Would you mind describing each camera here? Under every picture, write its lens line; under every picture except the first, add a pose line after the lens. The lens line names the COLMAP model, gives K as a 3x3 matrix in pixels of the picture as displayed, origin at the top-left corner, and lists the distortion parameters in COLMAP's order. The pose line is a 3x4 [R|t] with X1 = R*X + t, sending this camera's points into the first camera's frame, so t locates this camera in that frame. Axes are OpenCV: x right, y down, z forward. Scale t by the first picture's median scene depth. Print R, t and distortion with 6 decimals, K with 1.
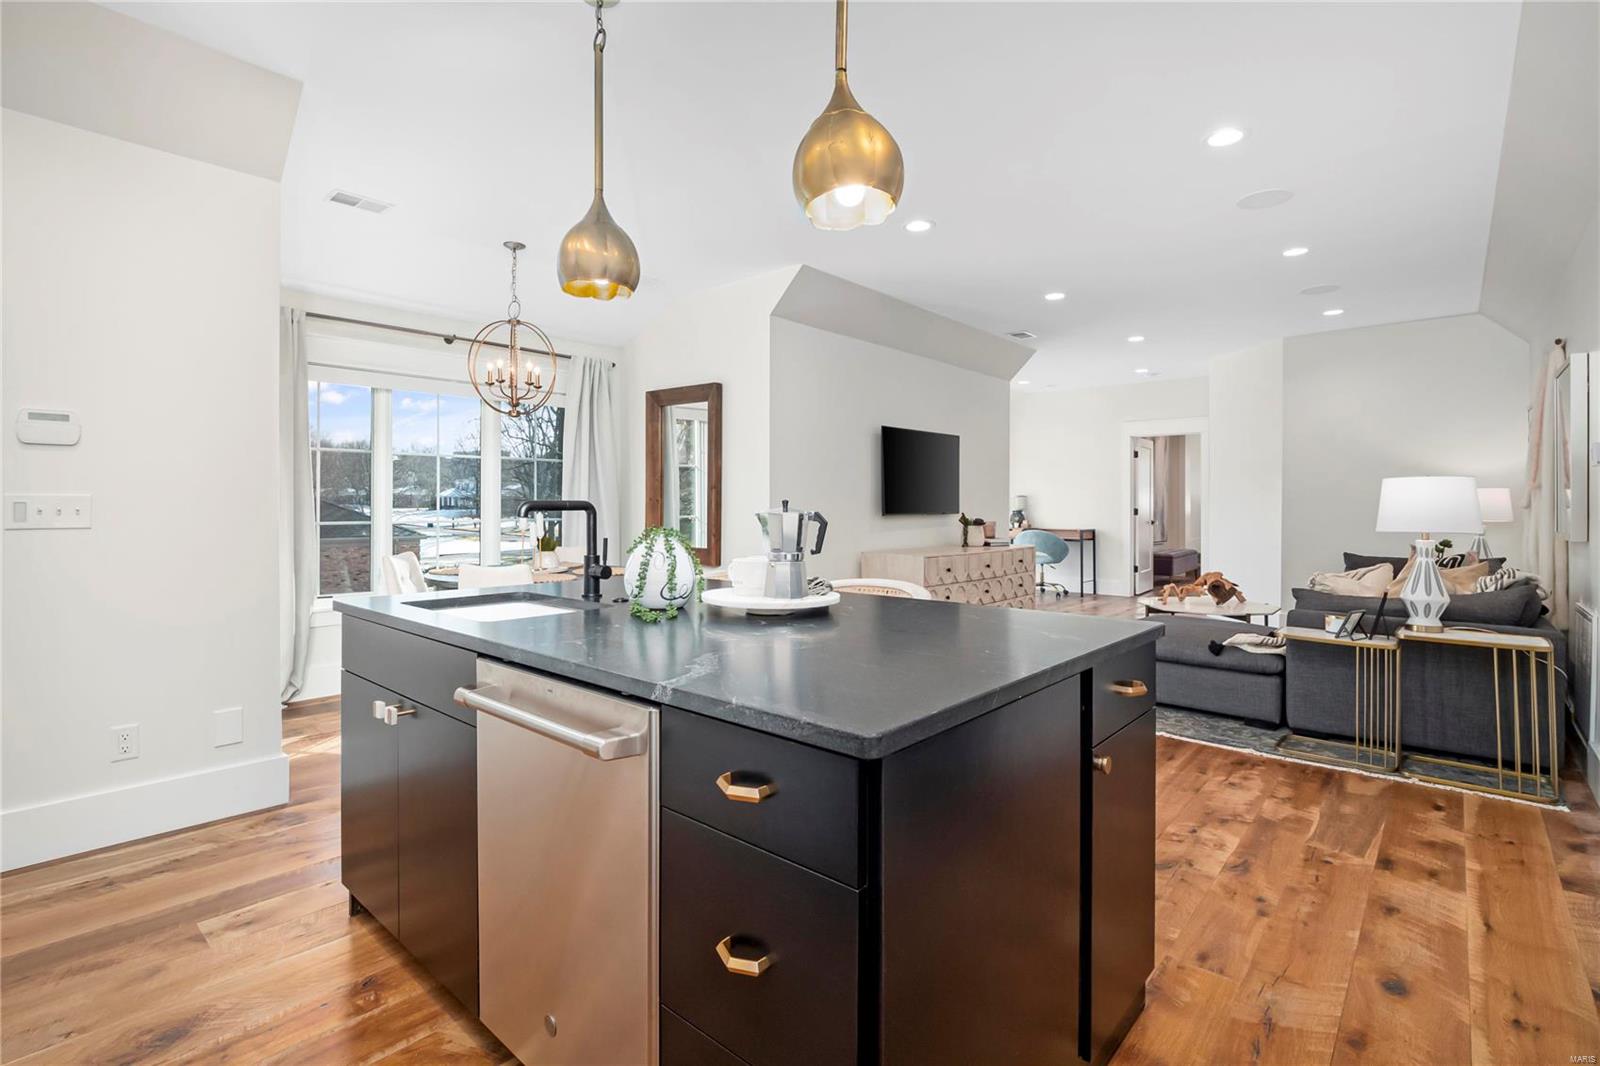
lens RADIAL K [[749.5, 0, 791.6], [0, 749.5, 505.7], [0, 0, 1]] dist [-0.017413, -0.001211]
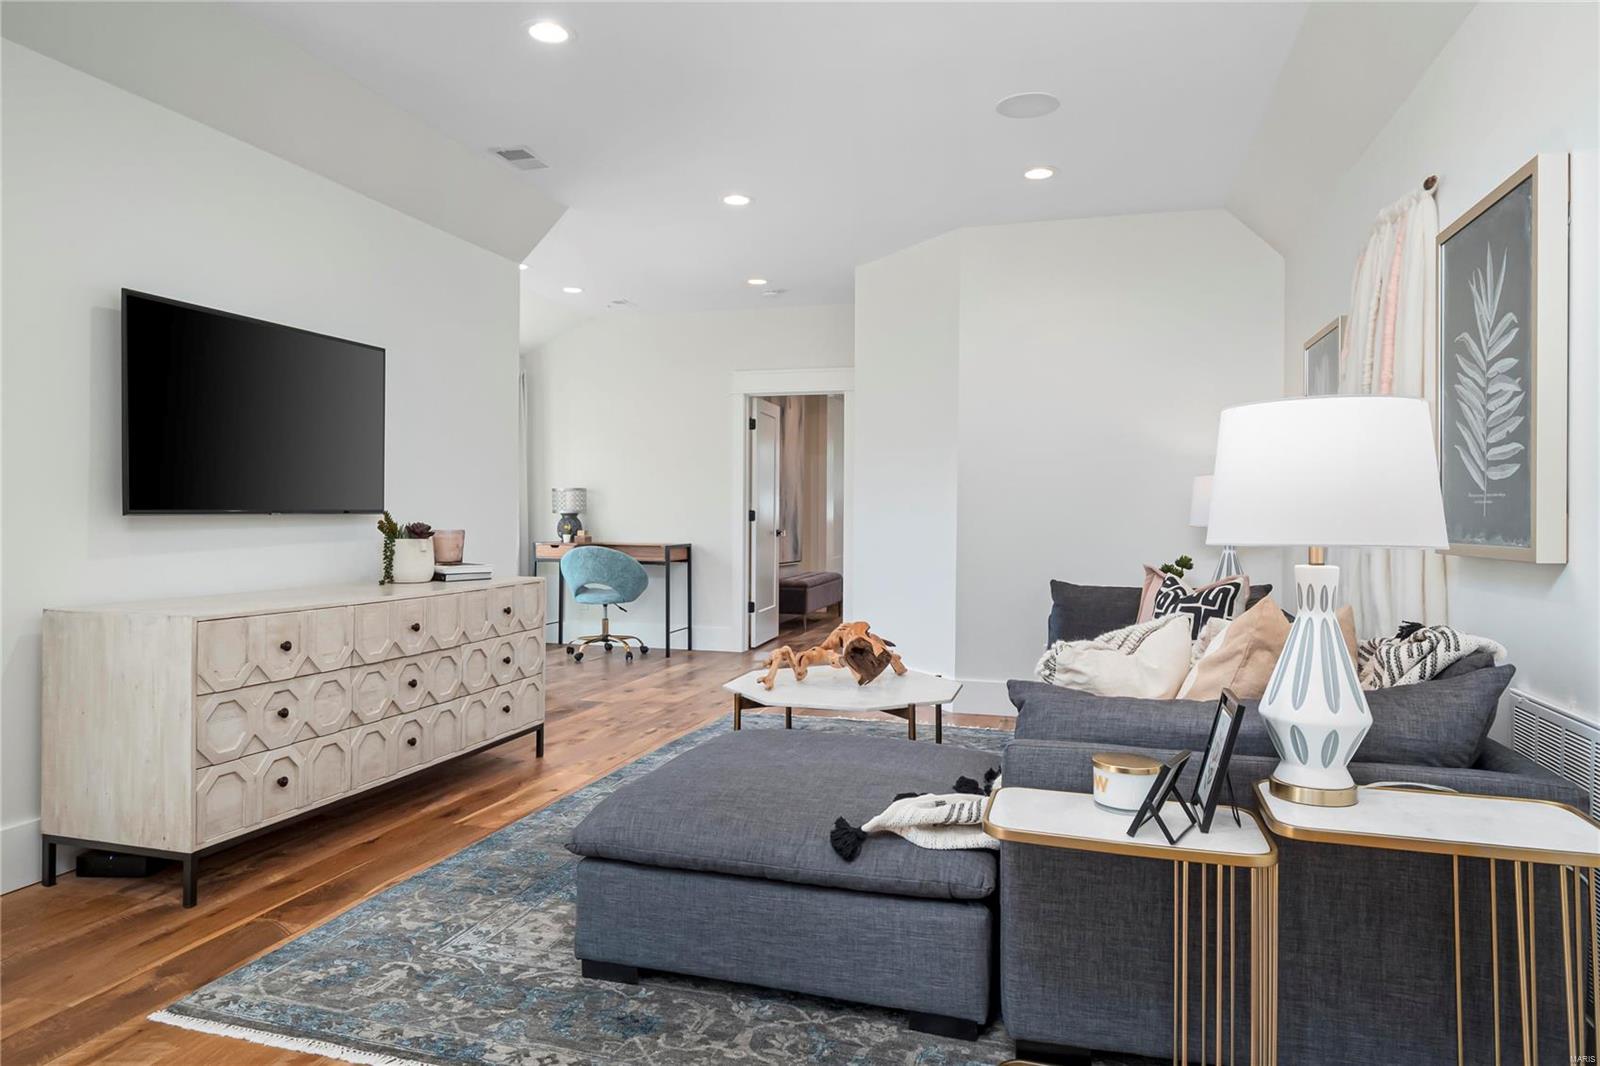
lens RADIAL K [[1023.7, 0, 797.1], [0, 1023.7, 524.9], [0, 0, 1]] dist [0.001159, -0.000398]
pose [[0.901864, -0.000458, 0.432021, 0.203282], [-0.004445, 0.999937, 0.010341, 0.011232], [-0.431998, -0.011247, 0.901804, 0.341738]]
